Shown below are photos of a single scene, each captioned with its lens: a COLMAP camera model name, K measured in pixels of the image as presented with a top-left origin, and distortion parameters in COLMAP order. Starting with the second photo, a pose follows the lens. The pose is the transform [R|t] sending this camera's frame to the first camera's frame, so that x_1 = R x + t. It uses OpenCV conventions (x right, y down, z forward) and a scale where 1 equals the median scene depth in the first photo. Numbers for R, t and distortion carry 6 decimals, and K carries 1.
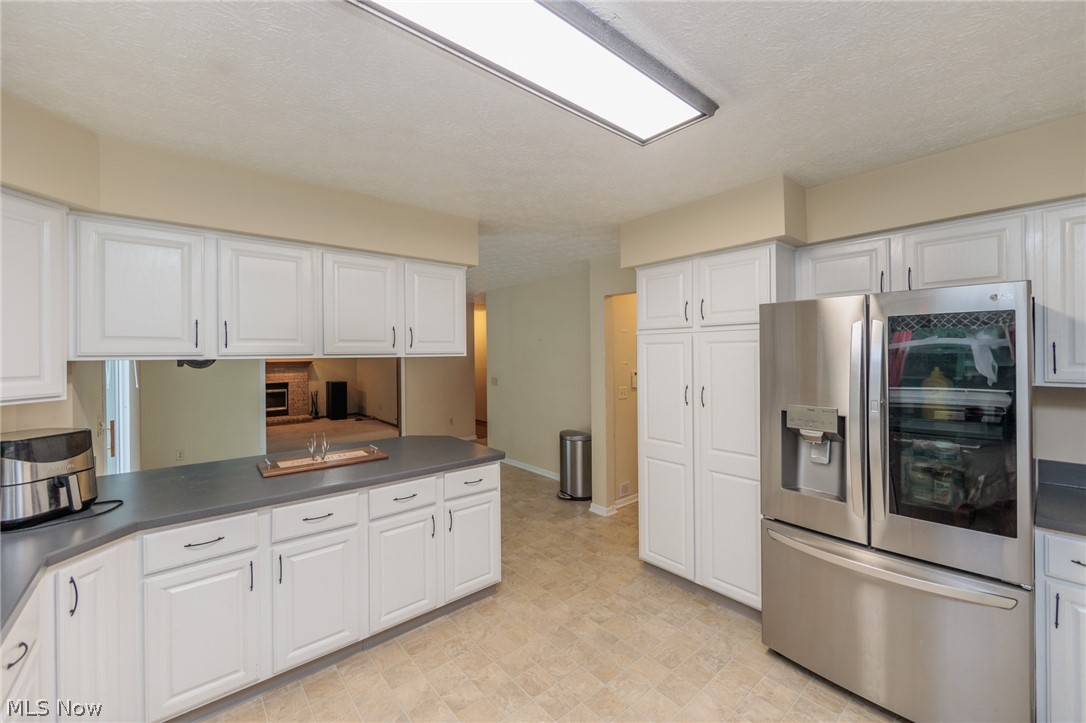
lens RADIAL K [[427.1, 0, 540.5], [0, 427.1, 358.9], [0, 0, 1]] dist [-0.011467, -0.000170]
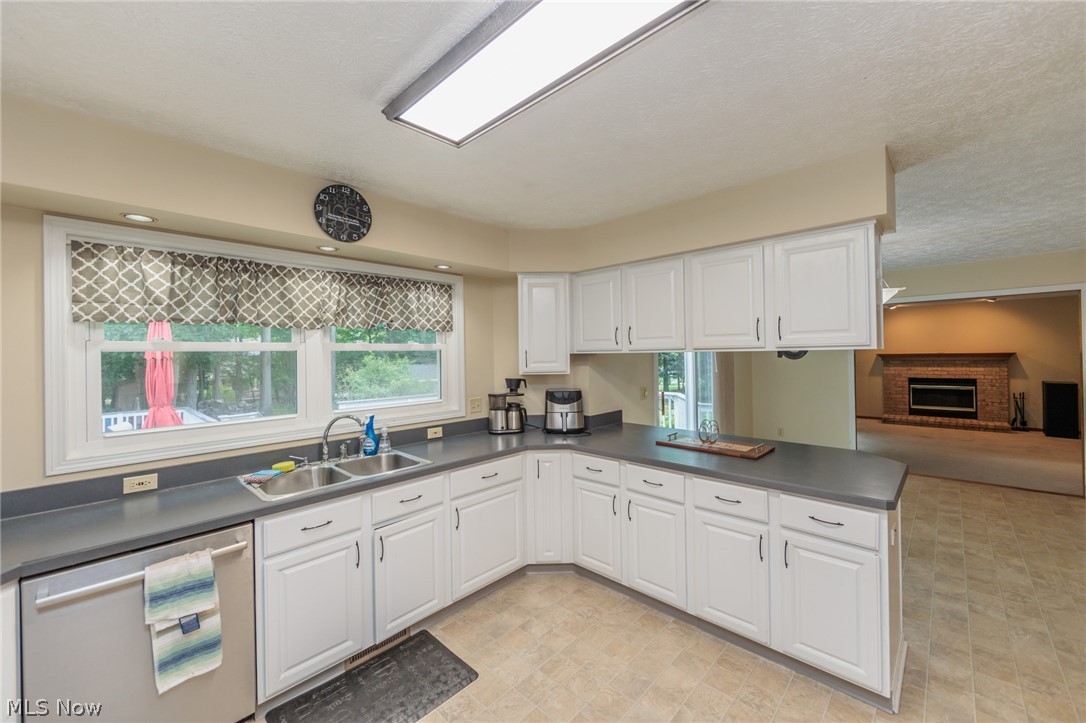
lens RADIAL K [[427.1, 0, 540.0], [0, 427.1, 353.7], [0, 0, 1]] dist [-0.011467, -0.000170]
pose [[0.092208, 0.007757, -0.995710, 0.361664], [0.004456, 0.999956, 0.008202, -0.005179], [0.995730, -0.005193, 0.092170, 0.309350]]
